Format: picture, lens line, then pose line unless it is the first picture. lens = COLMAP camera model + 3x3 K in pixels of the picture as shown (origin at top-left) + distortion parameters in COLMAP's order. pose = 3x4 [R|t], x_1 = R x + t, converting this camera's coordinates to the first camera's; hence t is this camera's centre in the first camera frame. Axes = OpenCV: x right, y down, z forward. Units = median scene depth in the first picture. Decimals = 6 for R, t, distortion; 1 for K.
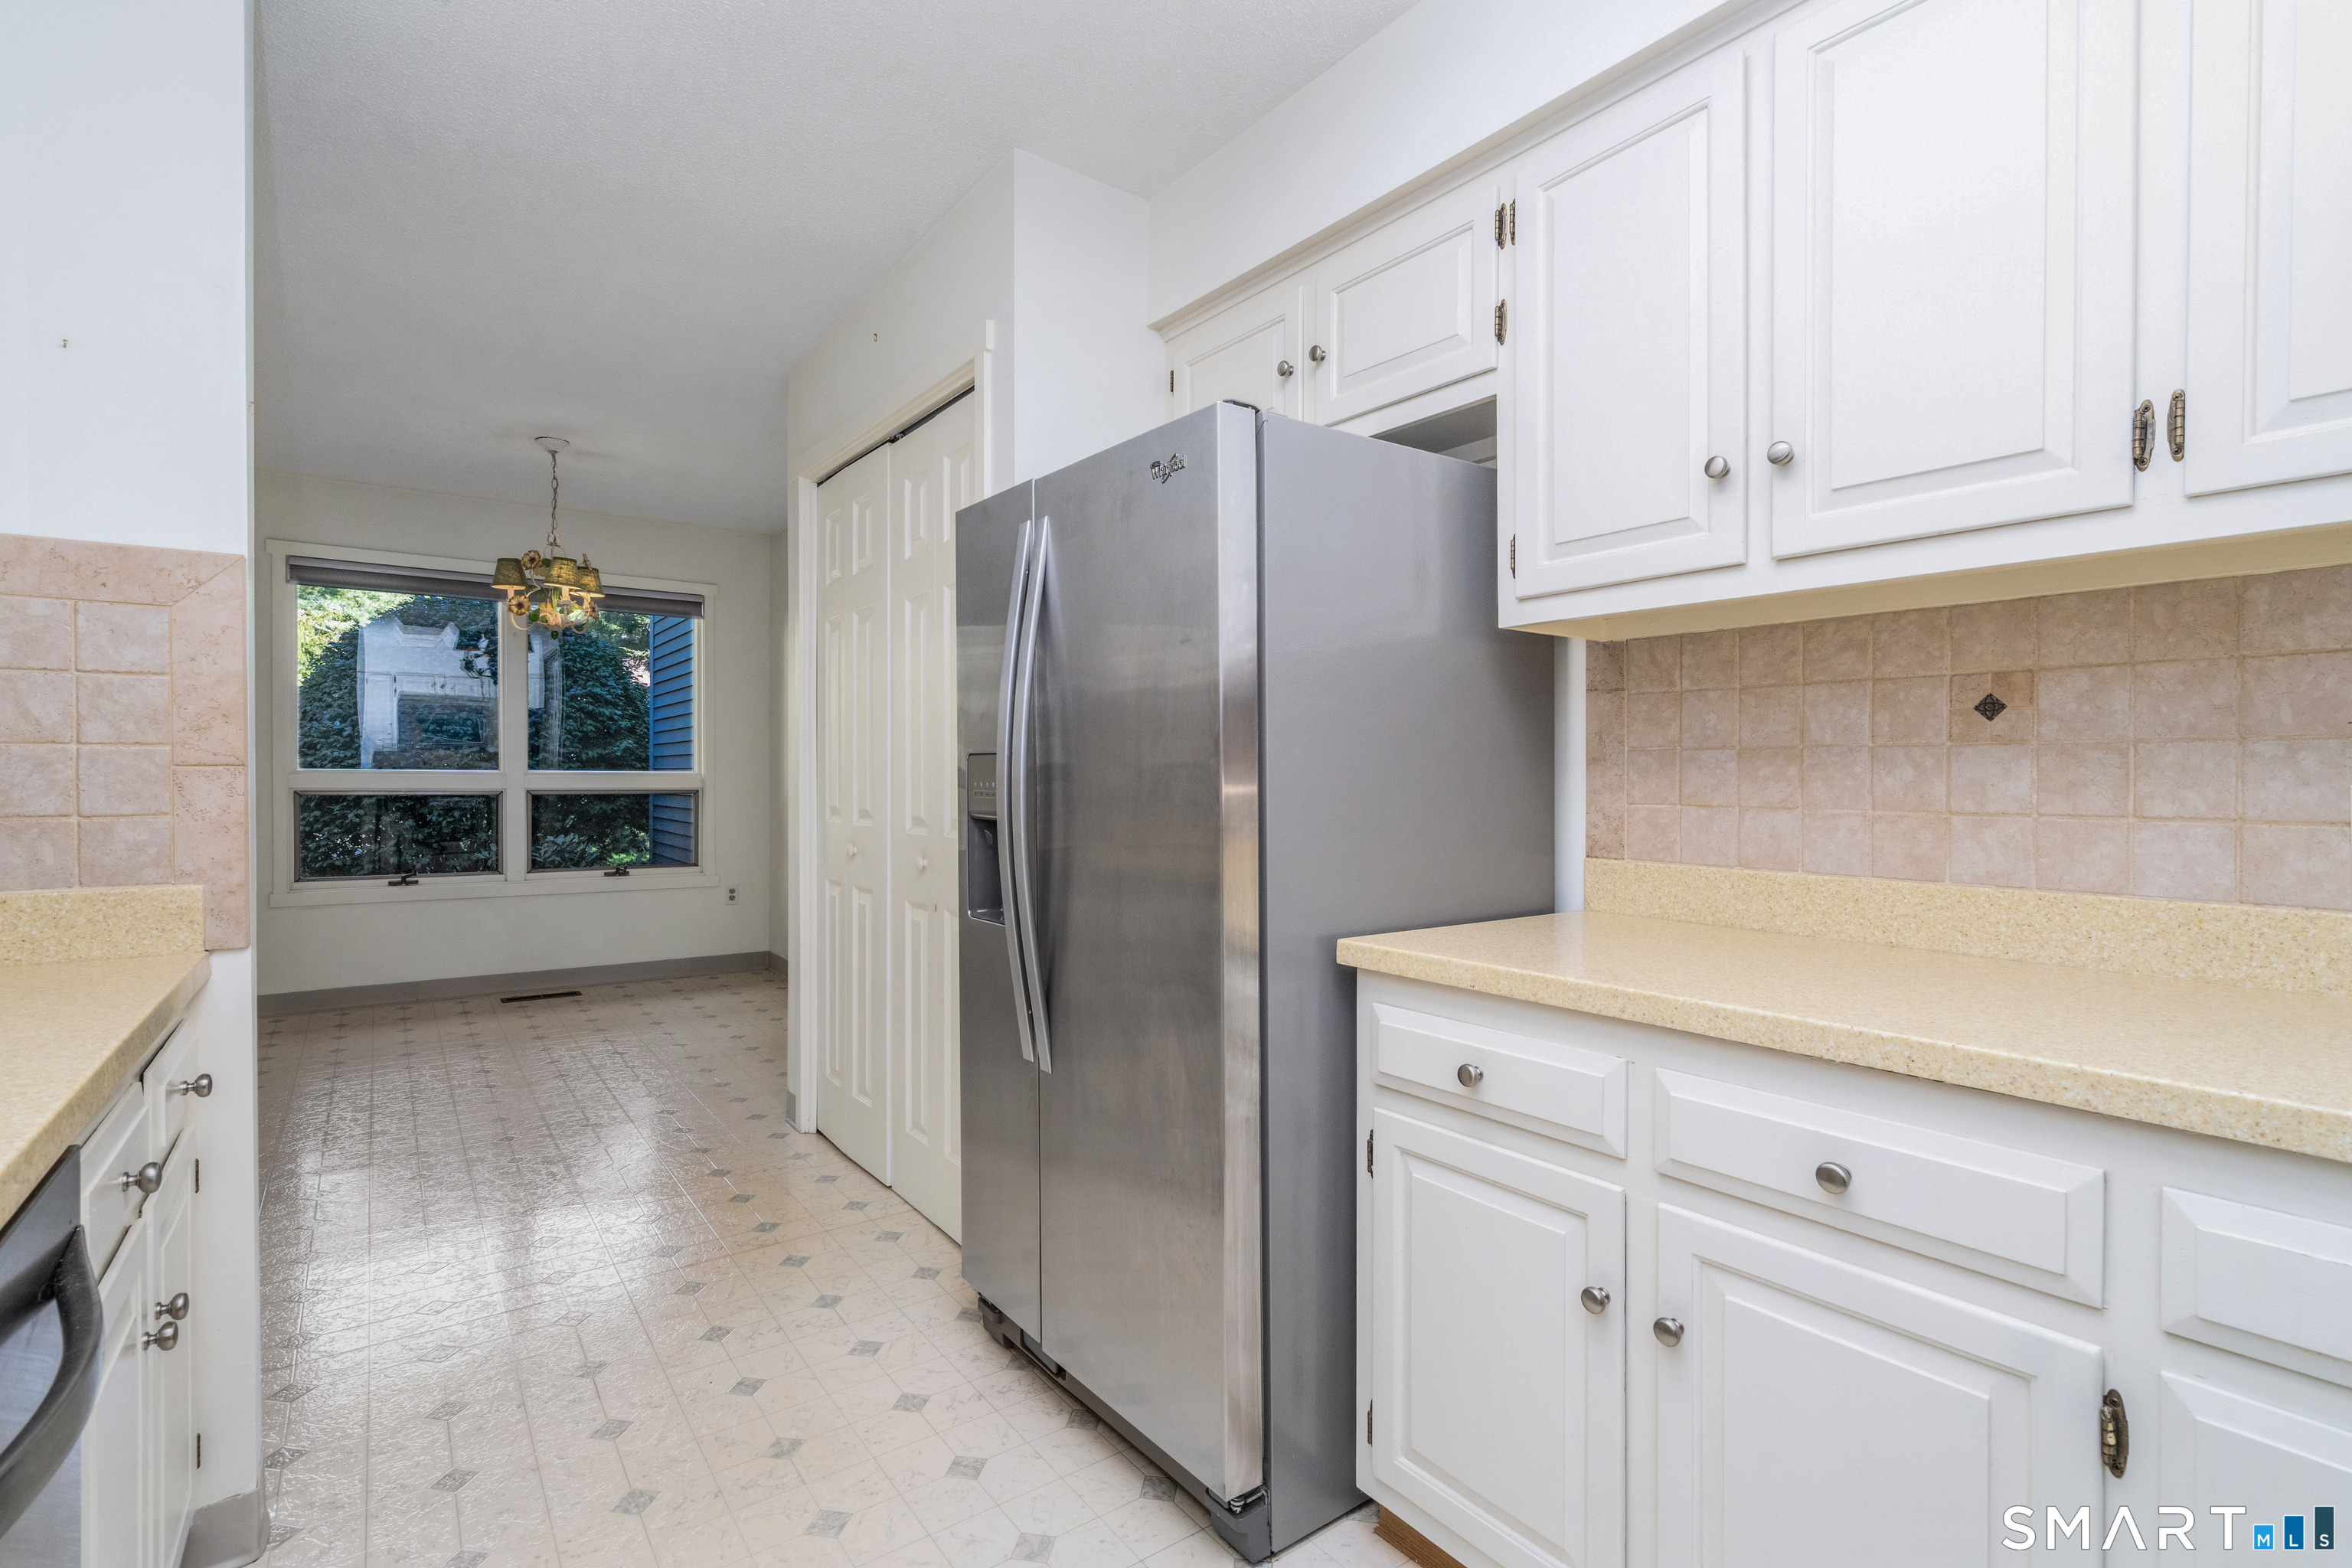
lens RADIAL K [[1077.7, 0, 1220.0], [0, 1077.7, 781.4], [0, 0, 1]] dist [-0.002792, 0.000013]
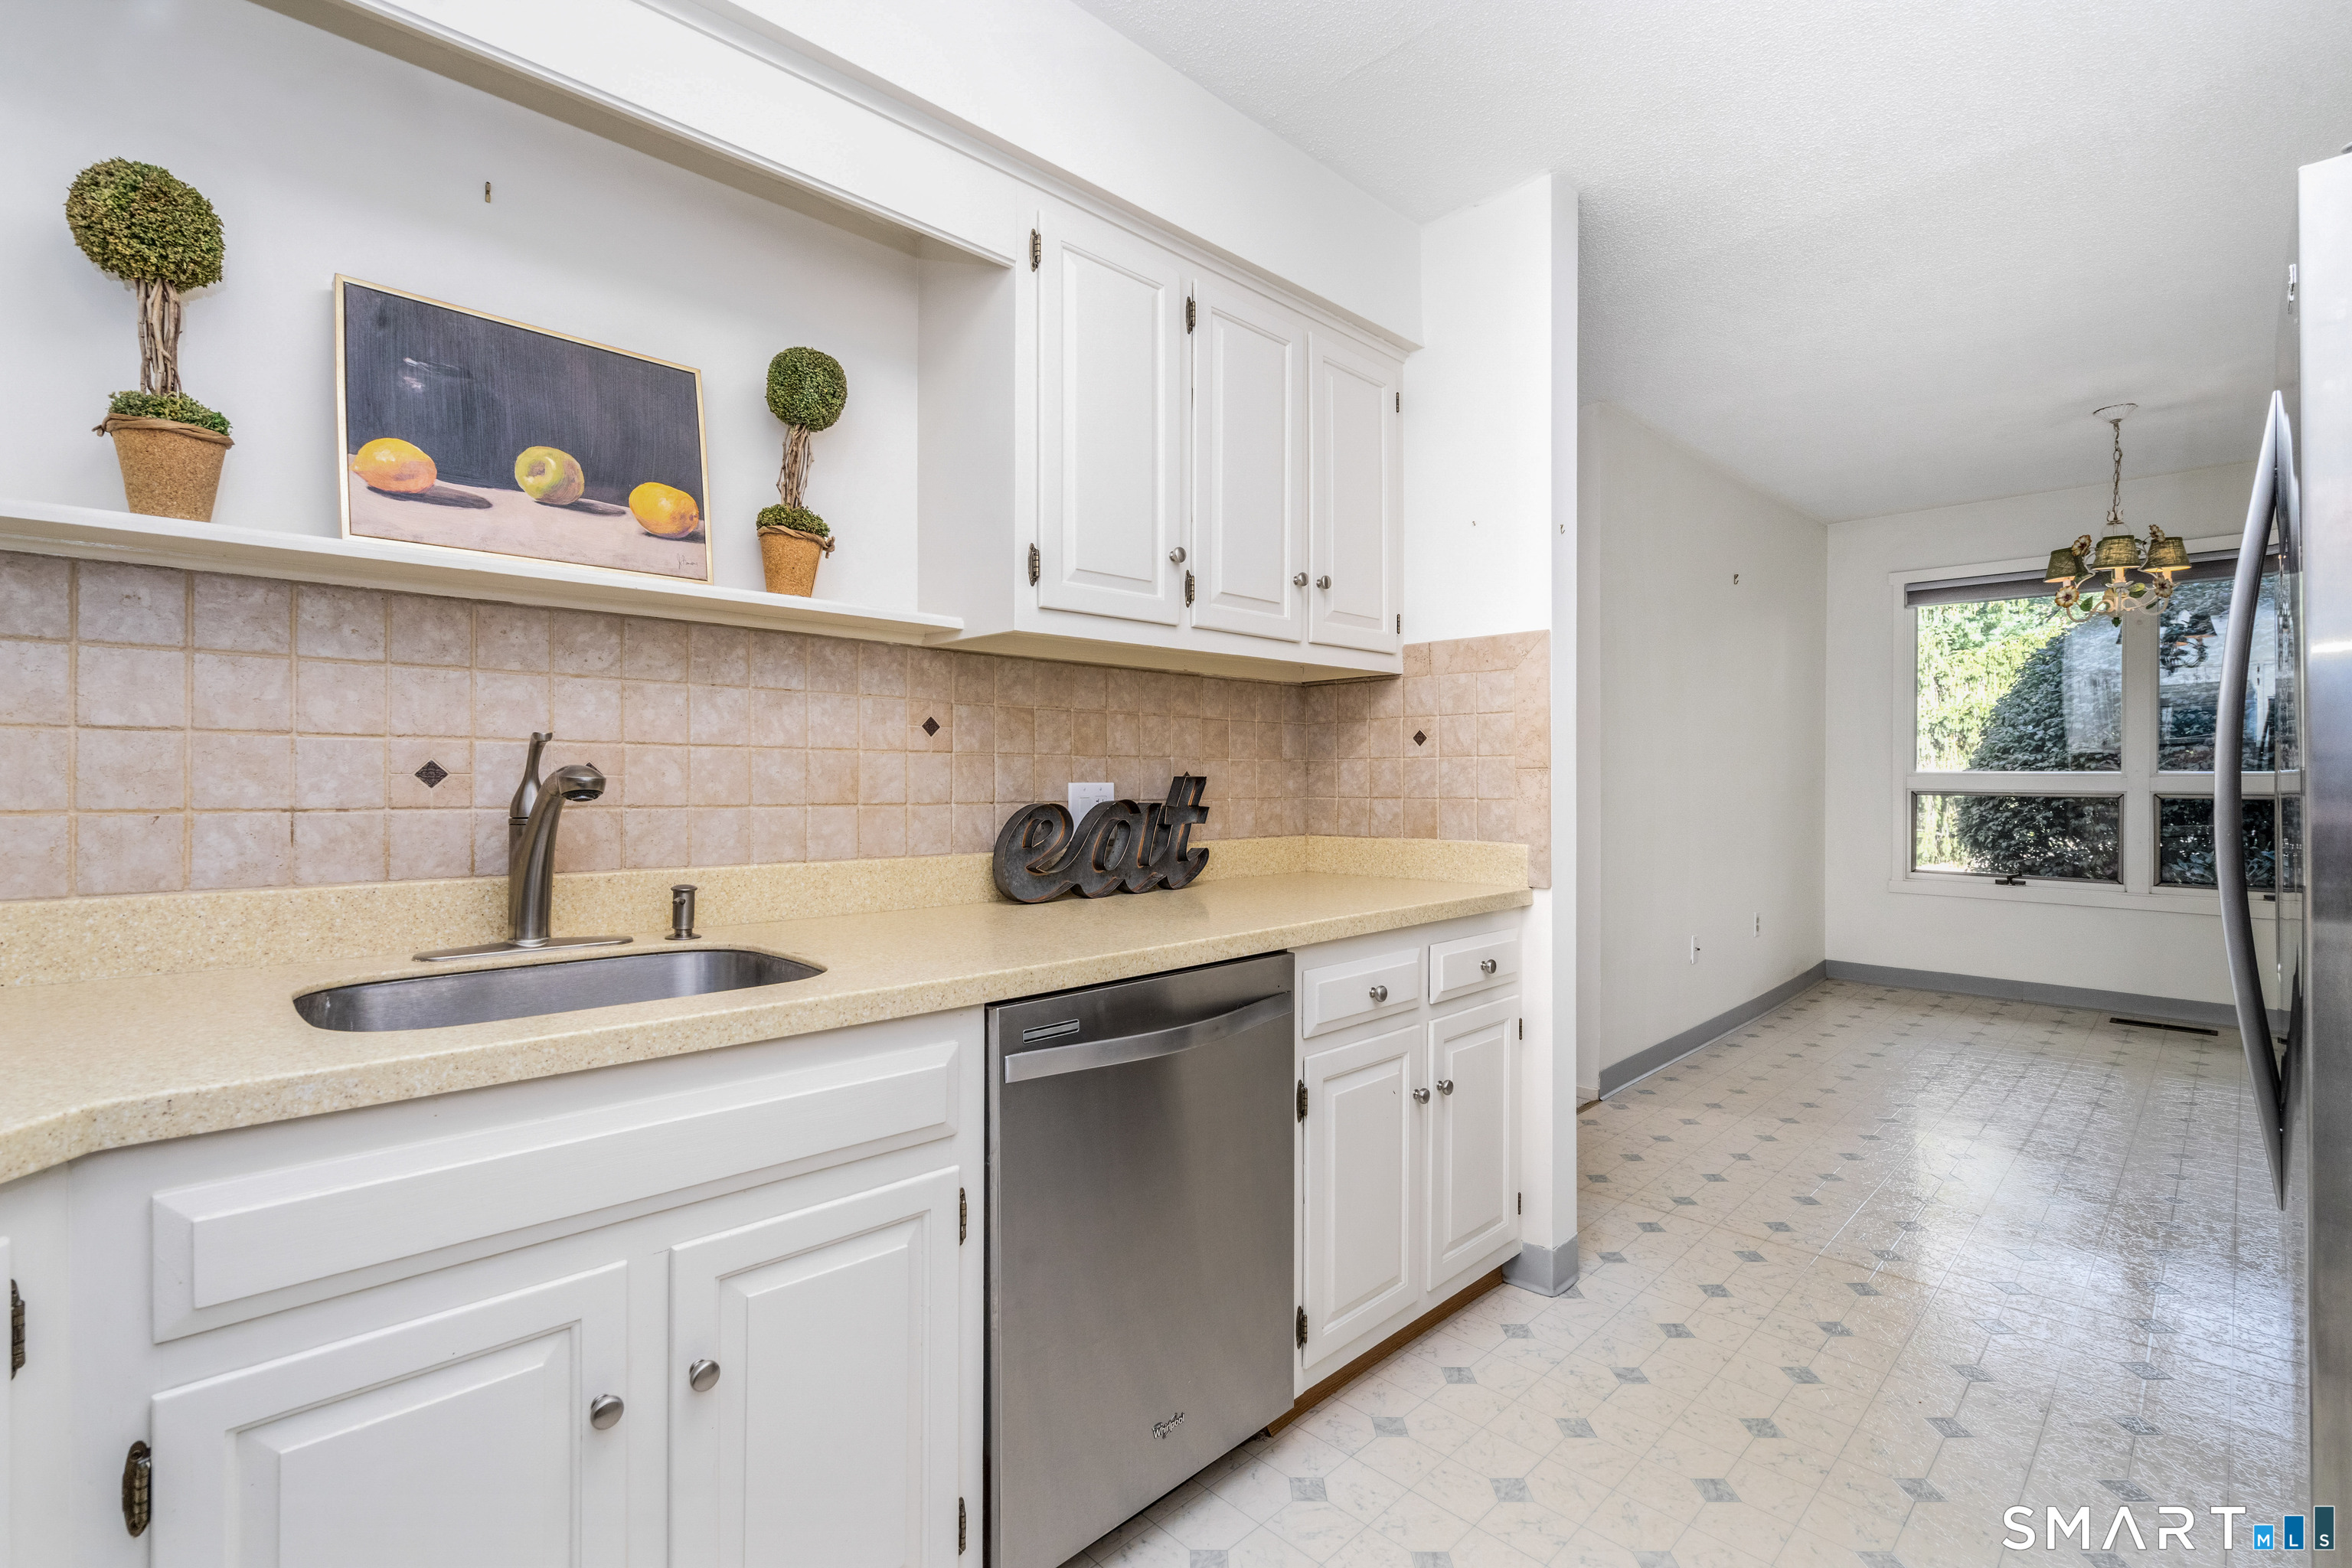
lens RADIAL K [[1077.7, 0, 1220.0], [0, 1077.7, 781.4], [0, 0, 1]] dist [-0.002792, 0.000013]
pose [[0.147467, -0.004380, -0.989057, 0.172191], [0.001699, 0.999990, -0.004175, 0.003308], [0.989065, -0.001064, 0.147473, 0.104852]]
